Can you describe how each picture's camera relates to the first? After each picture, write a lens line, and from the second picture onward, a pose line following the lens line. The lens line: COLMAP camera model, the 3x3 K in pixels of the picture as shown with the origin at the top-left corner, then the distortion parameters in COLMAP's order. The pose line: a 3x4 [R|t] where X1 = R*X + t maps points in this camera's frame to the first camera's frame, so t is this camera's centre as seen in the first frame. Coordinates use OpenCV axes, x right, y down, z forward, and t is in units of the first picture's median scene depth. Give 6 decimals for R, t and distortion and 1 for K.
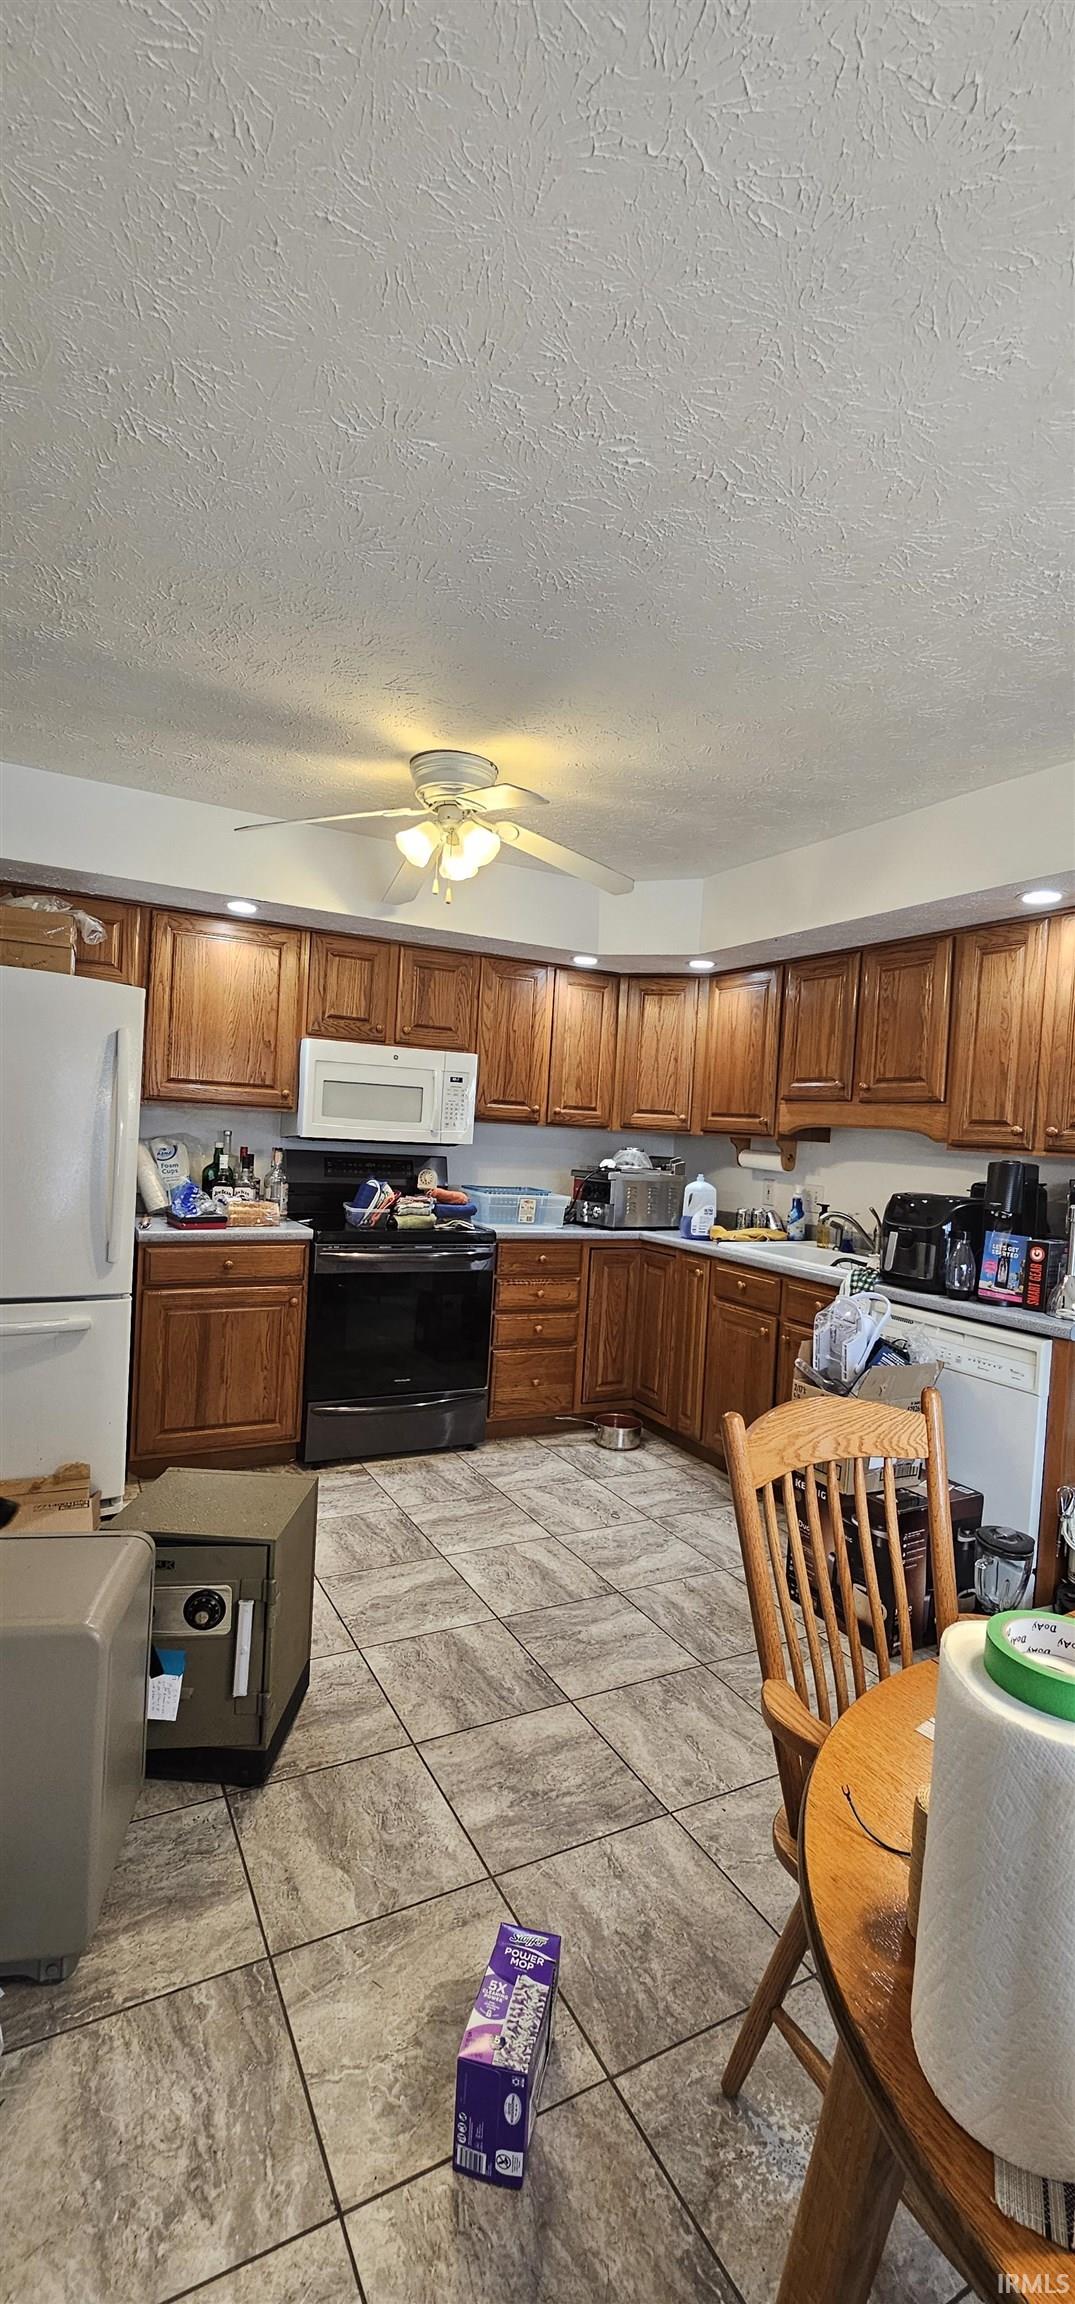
lens RADIAL K [[945.0, 0, 536.3], [0, 945.0, 1156.0], [0, 0, 1]] dist [-0.002971, -0.000094]
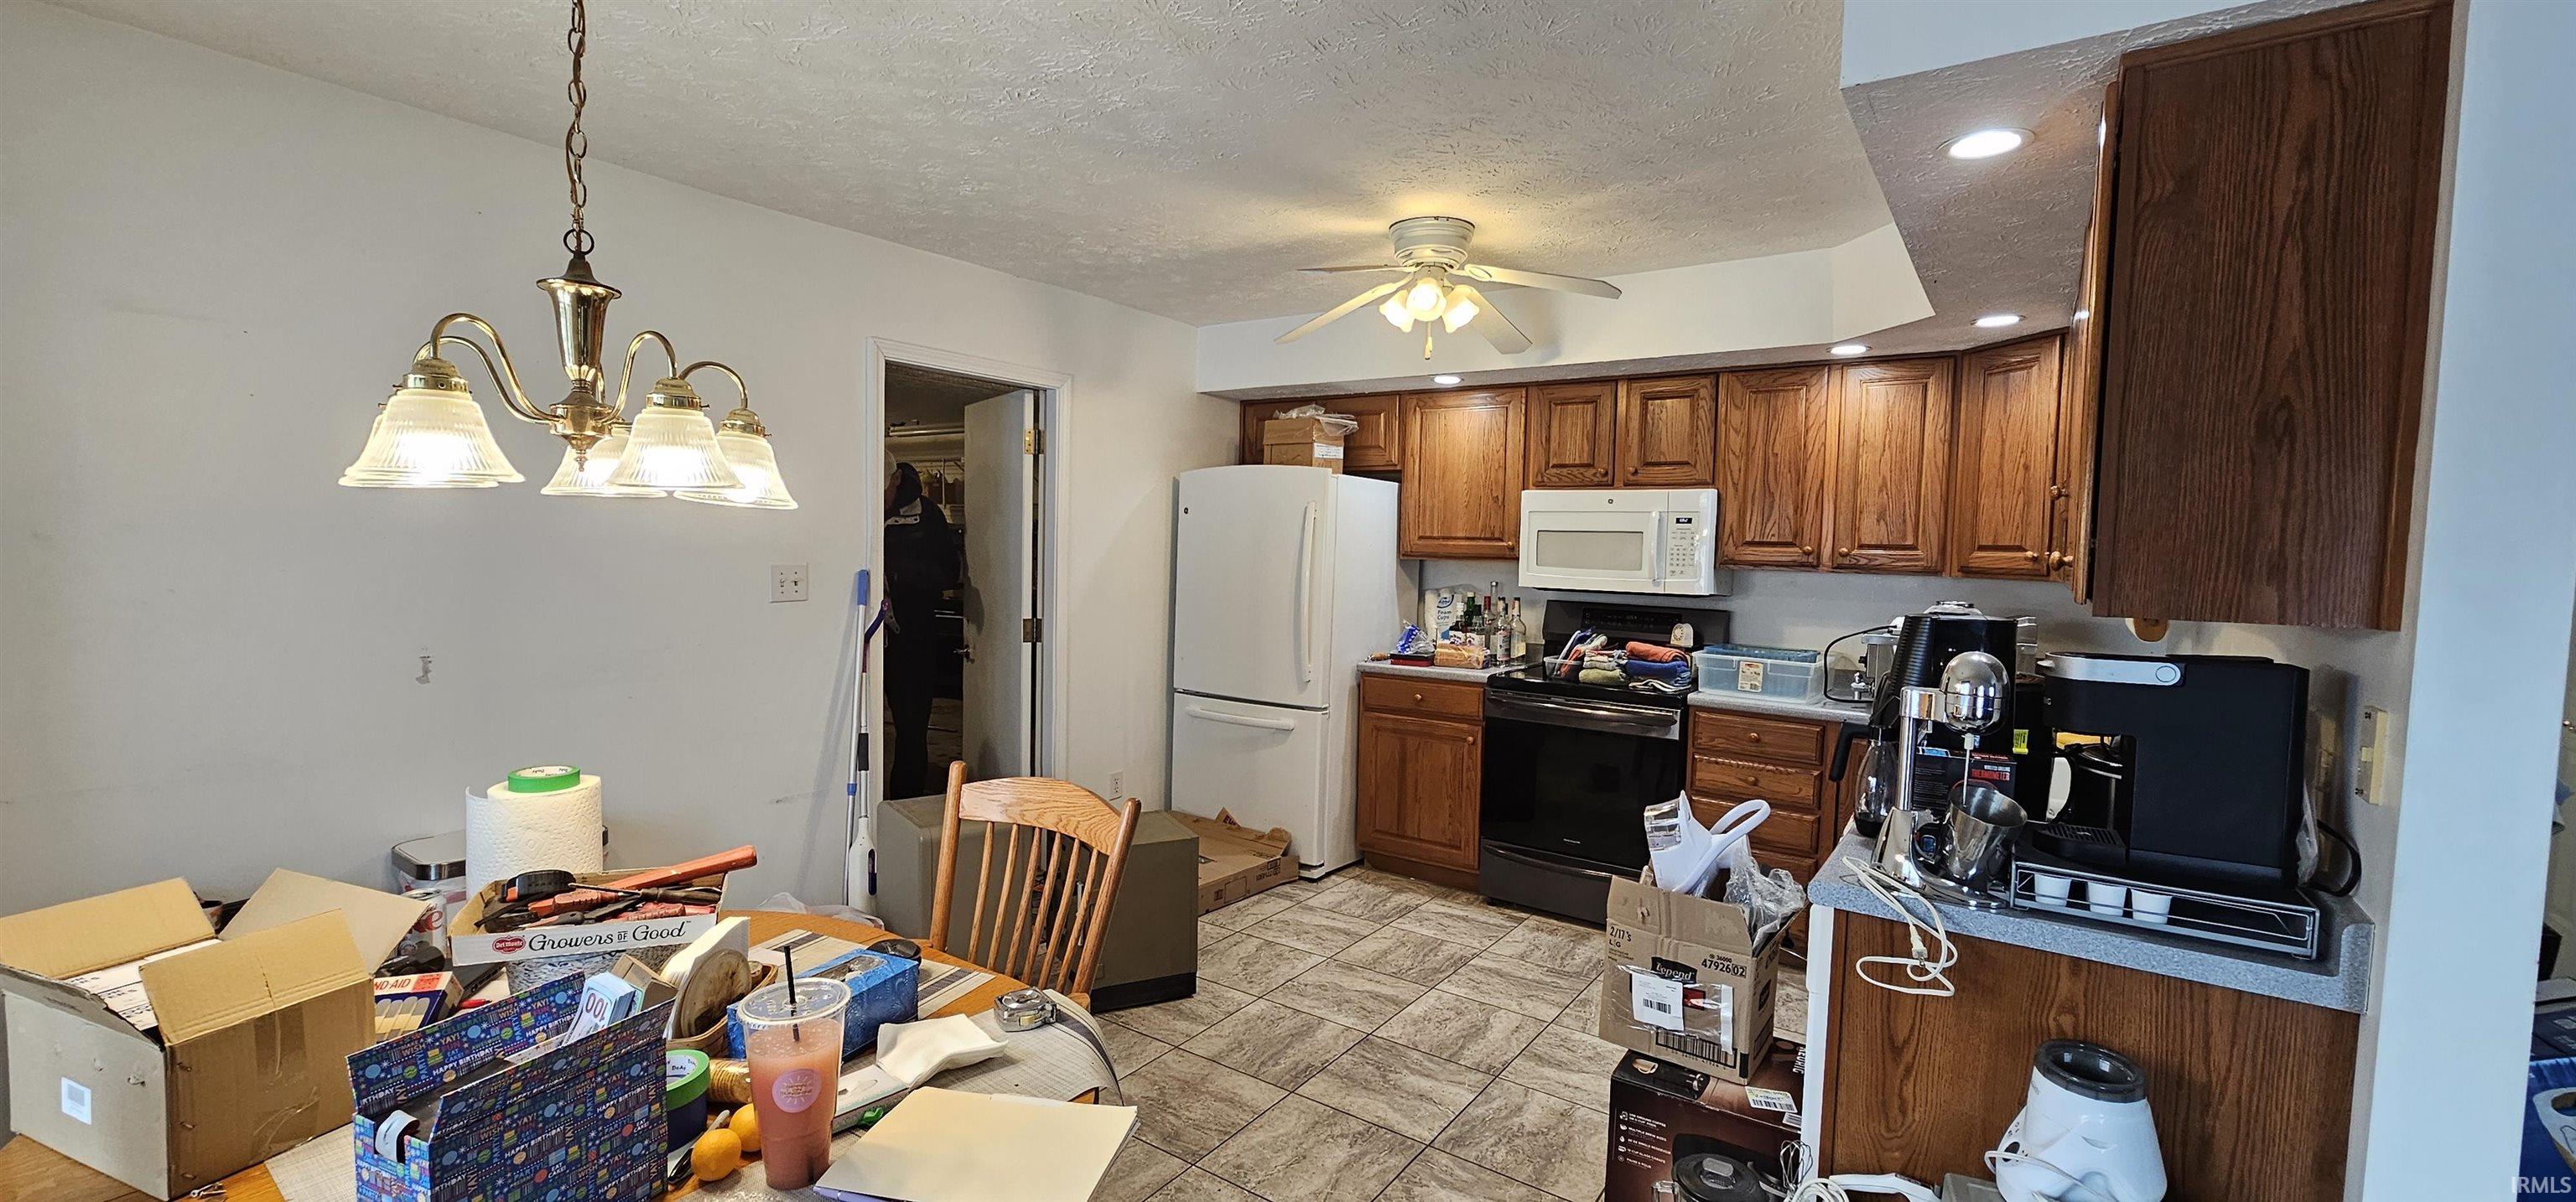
lens RADIAL K [[1056.3, 0, 1283.7], [0, 1056.3, 599.1], [0, 0, 1]] dist [-0.002971, -0.000094]
pose [[0.447773, 0.002567, -0.894143, 0.710317], [-0.025456, 0.999627, -0.009878, 0.012326], [0.893785, 0.027184, 0.447672, 0.271296]]
